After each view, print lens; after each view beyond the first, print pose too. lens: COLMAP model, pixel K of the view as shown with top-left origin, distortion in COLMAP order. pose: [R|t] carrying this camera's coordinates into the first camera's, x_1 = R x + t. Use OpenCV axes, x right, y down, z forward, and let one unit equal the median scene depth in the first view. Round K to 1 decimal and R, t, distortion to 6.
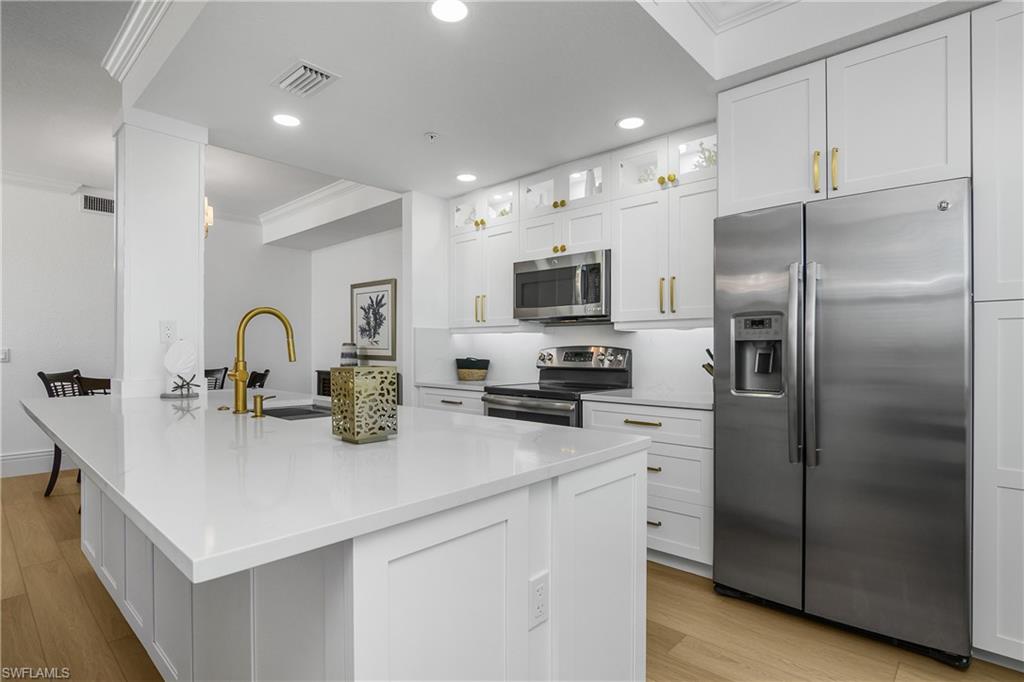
lens RADIAL K [[527.2, 0, 481.1], [0, 527.2, 343.8], [0, 0, 1]] dist [0.000237, 0.000838]
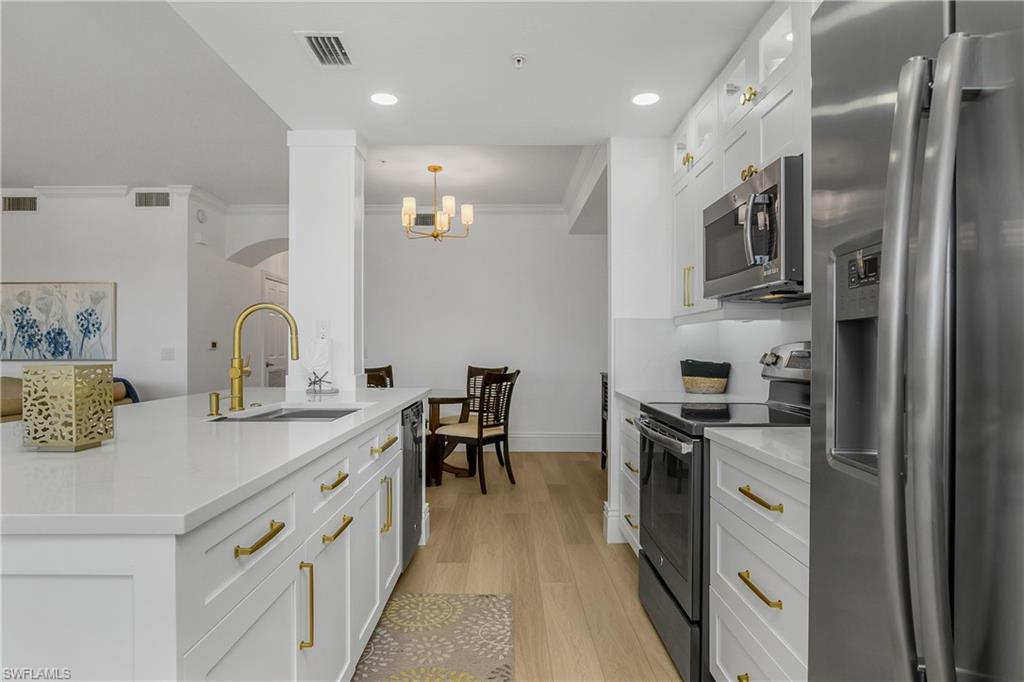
lens RADIAL K [[583.6, 0, 512.0], [0, 583.6, 341.0], [0, 0, 1]] dist [-0.004616, -0.000438]
pose [[0.698622, -0.009180, -0.715433, 0.692858], [0.006051, 0.999958, -0.006923, 0.010983], [0.715466, 0.000507, 0.698648, 0.603874]]
